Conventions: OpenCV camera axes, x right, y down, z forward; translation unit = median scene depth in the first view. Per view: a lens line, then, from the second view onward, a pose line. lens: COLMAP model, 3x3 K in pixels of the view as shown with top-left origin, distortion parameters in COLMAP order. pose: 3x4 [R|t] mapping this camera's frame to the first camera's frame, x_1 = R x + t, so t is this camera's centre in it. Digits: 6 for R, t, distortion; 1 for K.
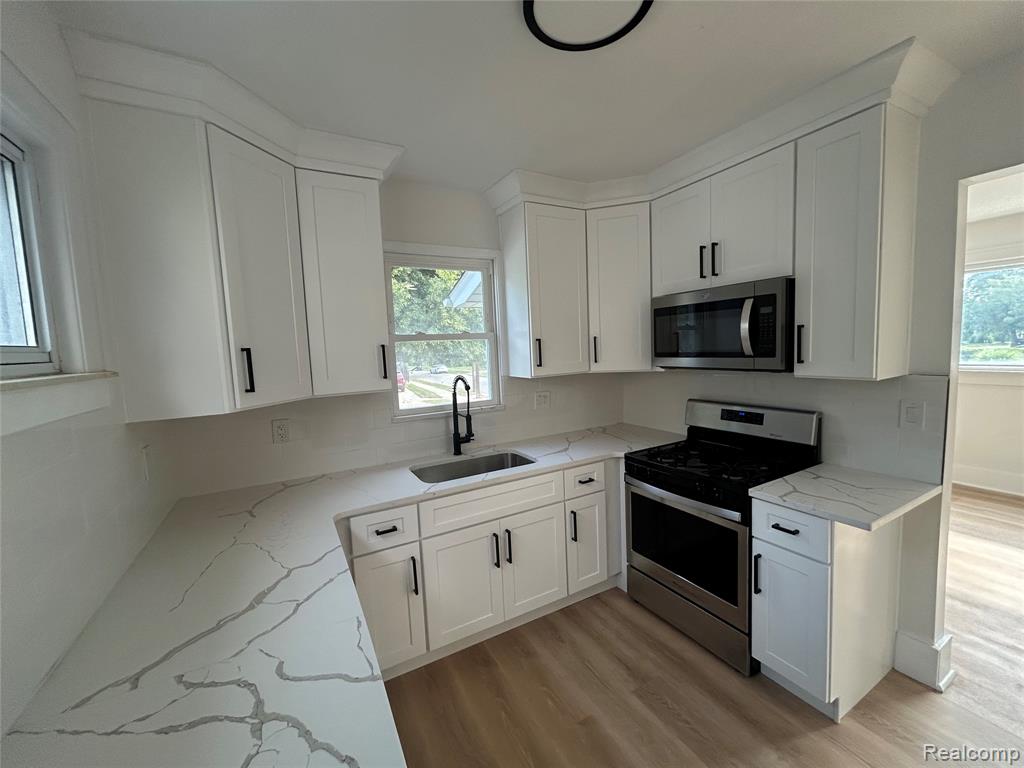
lens RADIAL K [[412.0, 0, 510.6], [0, 412.0, 381.7], [0, 0, 1]] dist [0.000179, 0.000048]
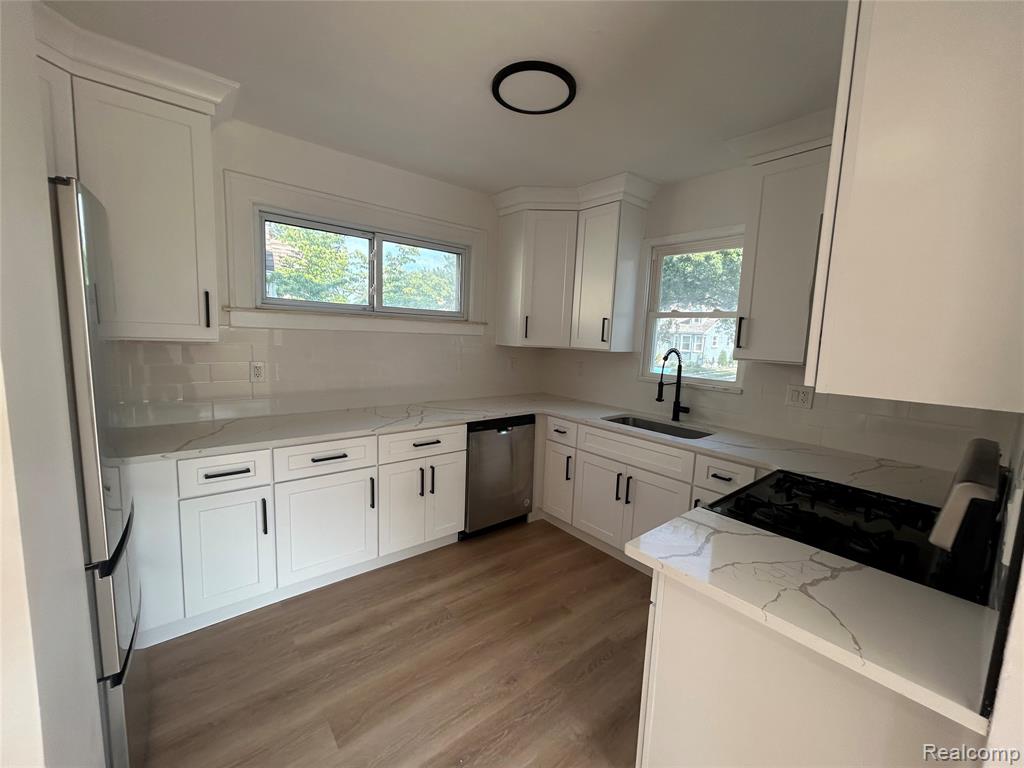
lens RADIAL K [[412.0, 0, 510.6], [0, 412.0, 381.7], [0, 0, 1]] dist [0.000179, 0.000048]
pose [[0.188033, 0.165938, -0.968043, 1.140294], [-0.133407, 0.980805, 0.142212, -0.033641], [0.973060, 0.102403, 0.206561, 0.434349]]
